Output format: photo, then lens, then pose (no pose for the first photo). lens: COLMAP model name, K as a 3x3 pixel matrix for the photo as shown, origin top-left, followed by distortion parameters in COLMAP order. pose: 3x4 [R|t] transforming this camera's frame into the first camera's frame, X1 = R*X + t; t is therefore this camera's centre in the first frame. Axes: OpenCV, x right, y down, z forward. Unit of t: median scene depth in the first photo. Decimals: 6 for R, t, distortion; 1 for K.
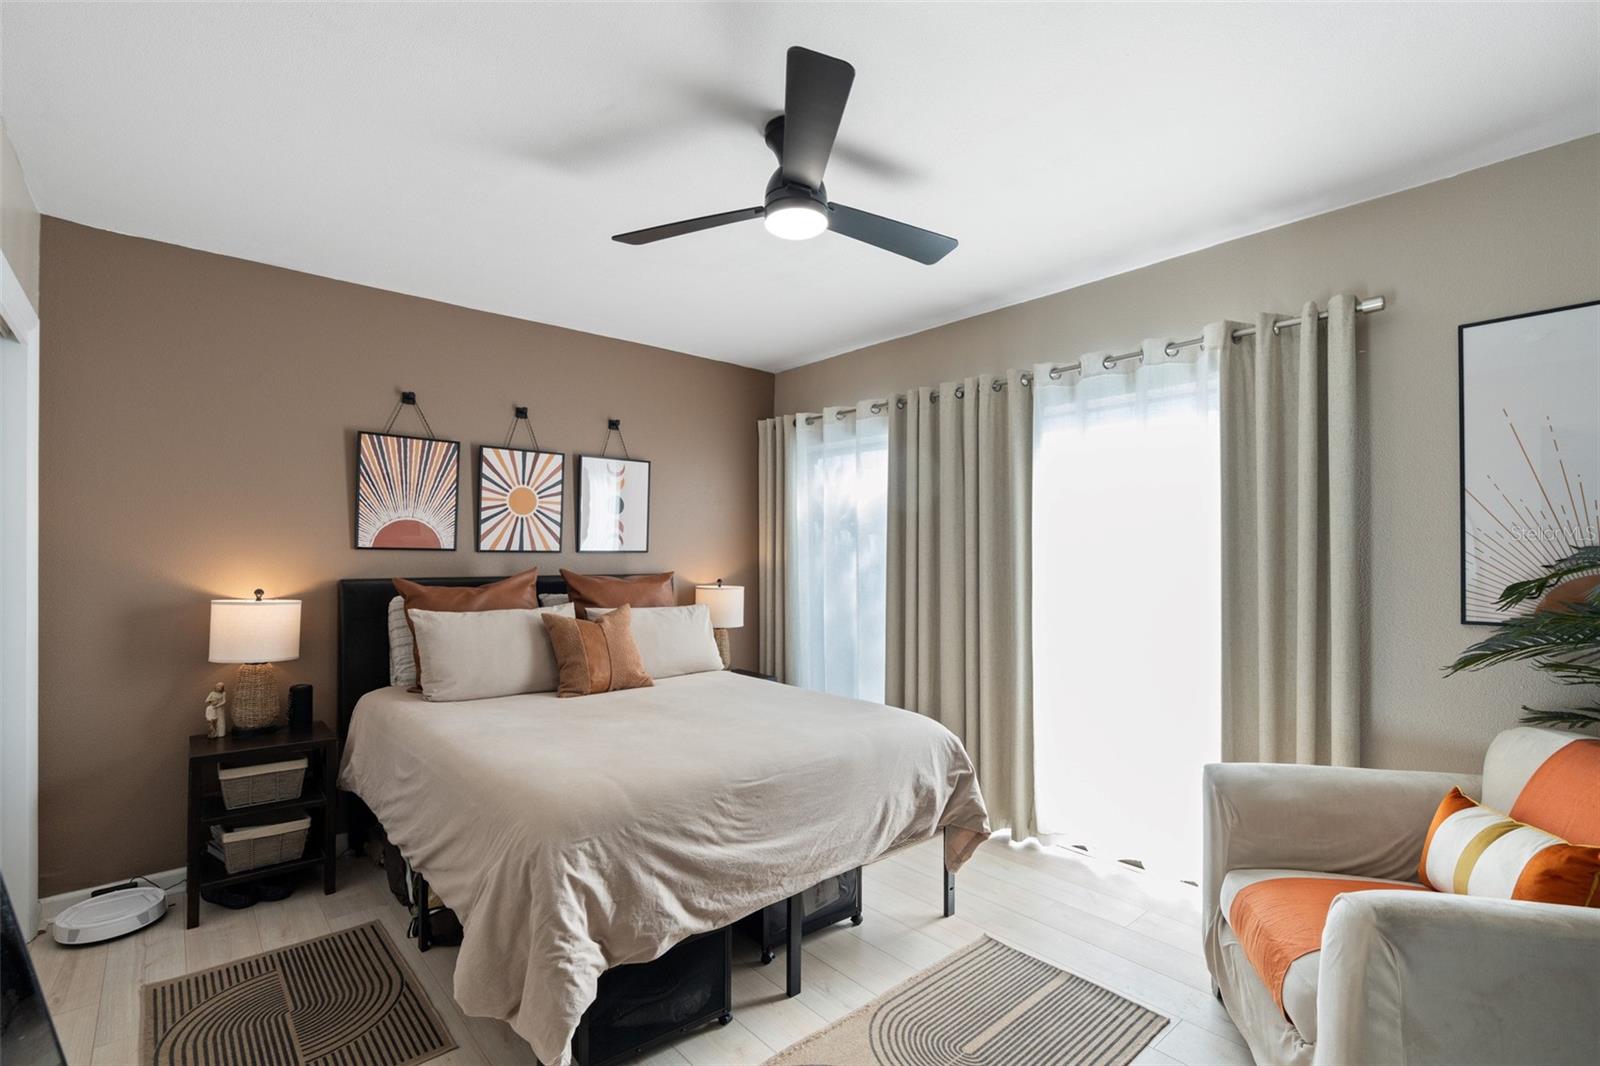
lens RADIAL K [[729.3, 0, 811.5], [0, 729.3, 554.8], [0, 0, 1]] dist [-0.010438, 0.004548]
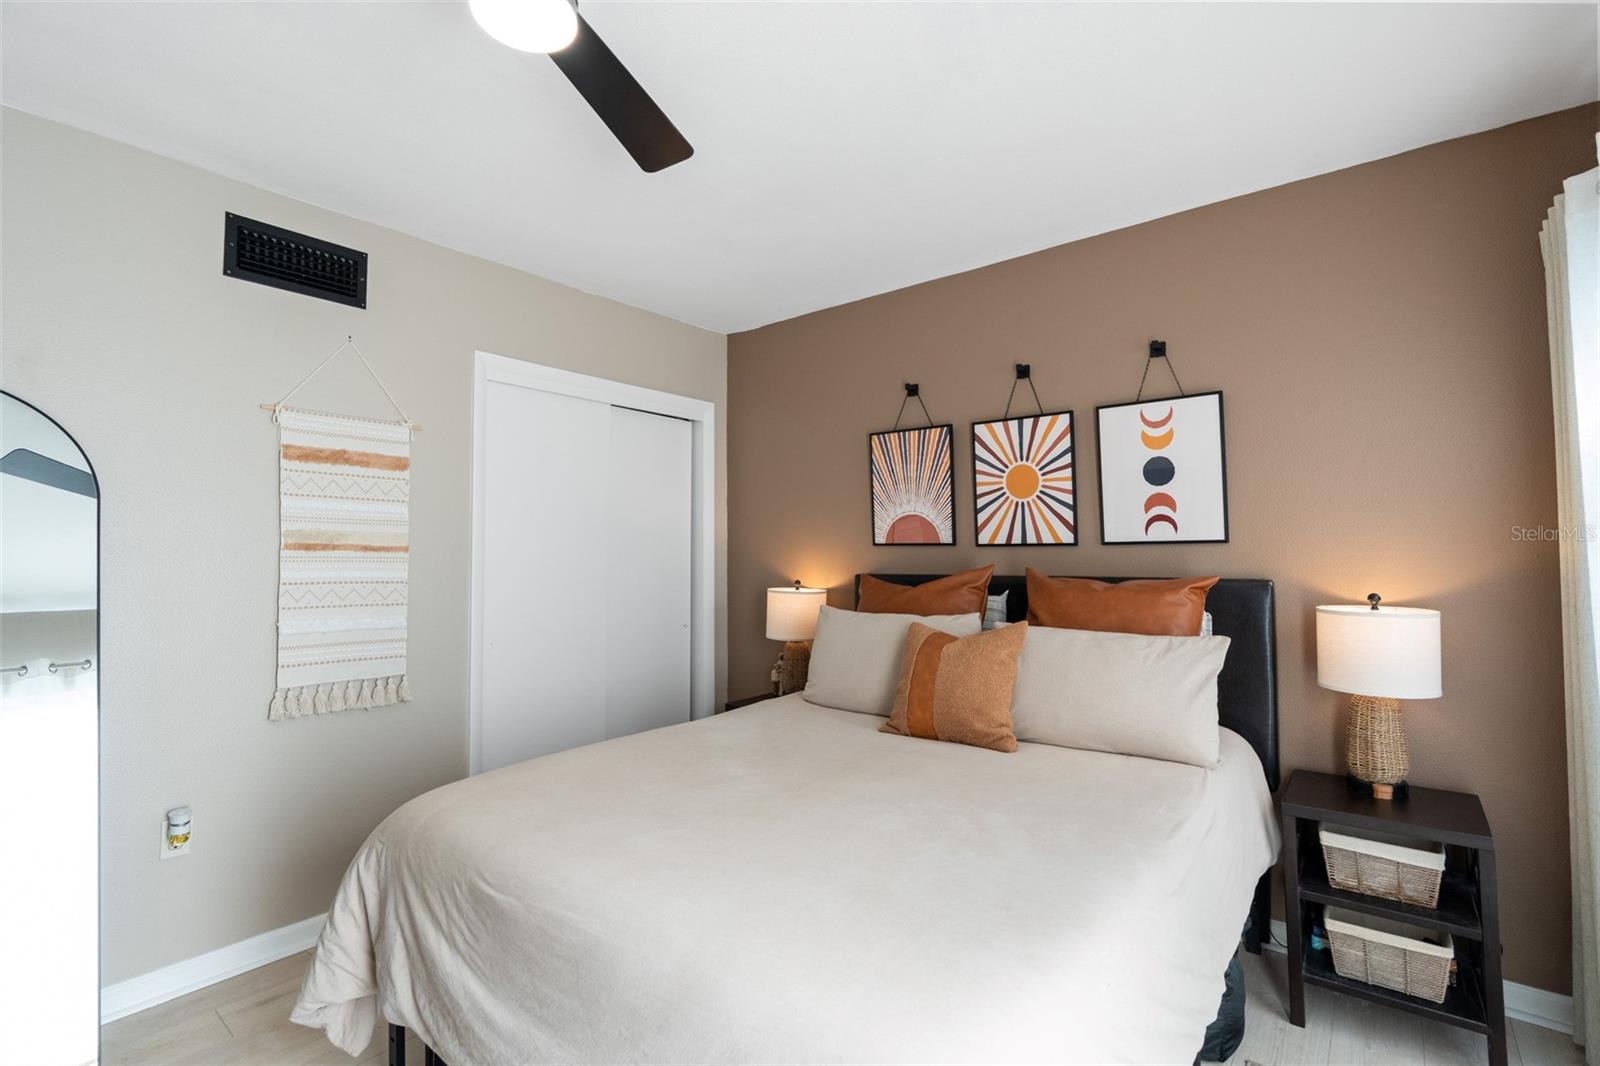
lens RADIAL K [[729.3, 0, 804.7], [0, 729.3, 526.4], [0, 0, 1]] dist [-0.010438, 0.004548]
pose [[0.172708, -0.043331, -0.984019, 0.347272], [0.005264, 0.999058, -0.043069, 0.008324], [0.984959, 0.002259, 0.172774, 0.638186]]
